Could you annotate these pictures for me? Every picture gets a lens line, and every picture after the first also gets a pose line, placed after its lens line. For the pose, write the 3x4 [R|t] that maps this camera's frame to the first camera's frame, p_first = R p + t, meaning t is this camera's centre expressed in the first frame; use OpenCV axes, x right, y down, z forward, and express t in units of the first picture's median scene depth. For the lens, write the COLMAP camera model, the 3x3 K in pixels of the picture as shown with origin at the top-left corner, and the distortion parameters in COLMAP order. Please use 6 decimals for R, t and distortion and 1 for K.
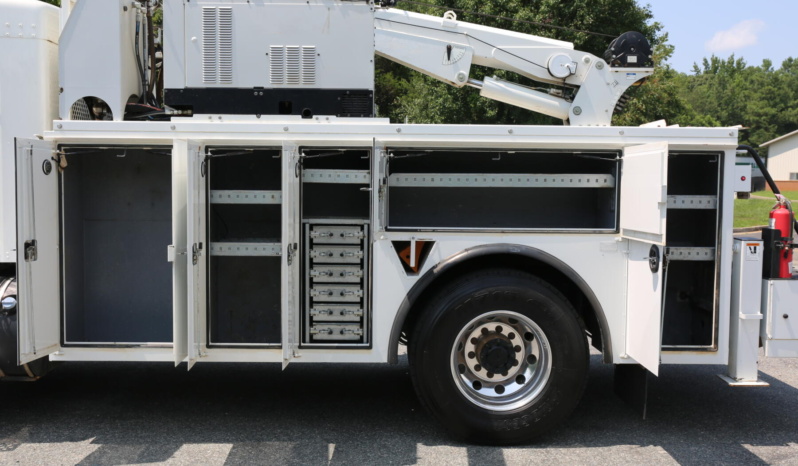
lens RADIAL K [[788.2, 0, 399.0], [0, 788.2, 233.0], [0, 0, 1]] dist [-0.011382, 0.016287]
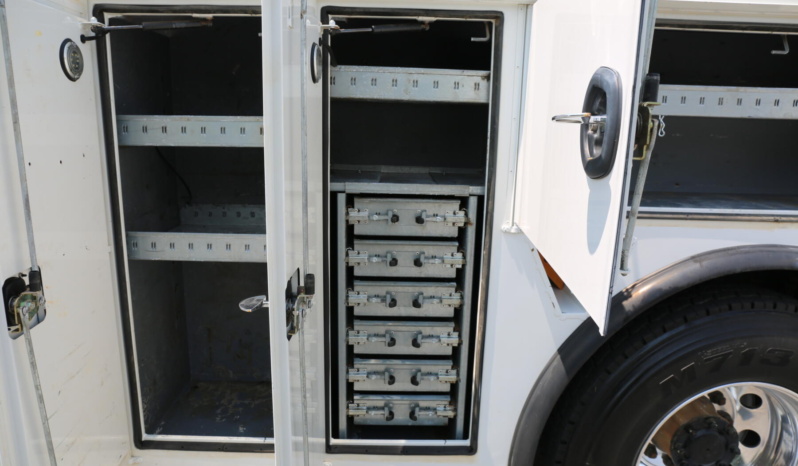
lens RADIAL K [[535.9, 0, 399.0], [0, 535.9, 233.0], [0, 0, 1]] dist [-0.092295, 0.004345]
pose [[0.999899, 0.013830, 0.003175, -0.084100], [-0.014163, 0.986565, 0.162753, -0.038777], [-0.000882, -0.162781, 0.986662, 0.694937]]
